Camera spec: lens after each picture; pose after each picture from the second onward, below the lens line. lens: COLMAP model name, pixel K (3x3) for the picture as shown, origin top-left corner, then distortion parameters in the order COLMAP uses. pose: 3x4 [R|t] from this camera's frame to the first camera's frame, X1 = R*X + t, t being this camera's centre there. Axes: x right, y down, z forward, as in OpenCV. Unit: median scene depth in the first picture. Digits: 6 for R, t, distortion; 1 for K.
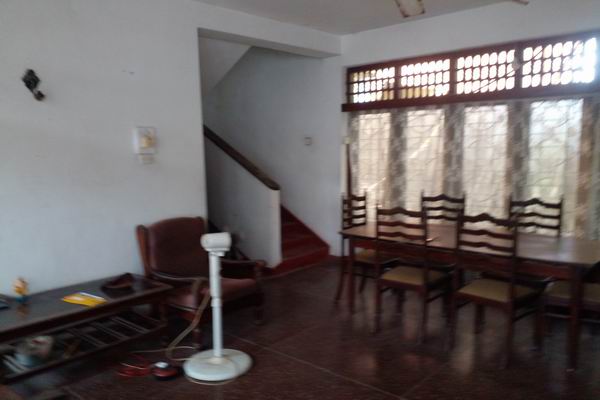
lens RADIAL K [[475.7, 0, 298.5], [0, 475.7, 219.0], [0, 0, 1]] dist [0.162254, -0.249564]
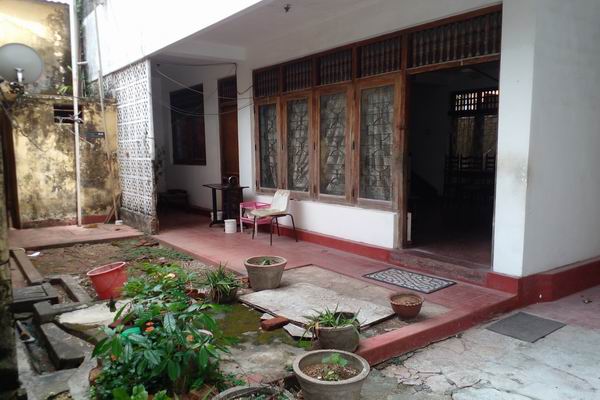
lens RADIAL K [[475.7, 0, 298.5], [0, 475.7, 219.0], [0, 0, 1]] dist [0.162254, -0.249564]
pose [[0.980007, 0.033280, -0.196159, -0.101151], [-0.035270, 0.999356, -0.006660, 0.218608], [0.195810, 0.013445, 0.980550, -0.994573]]
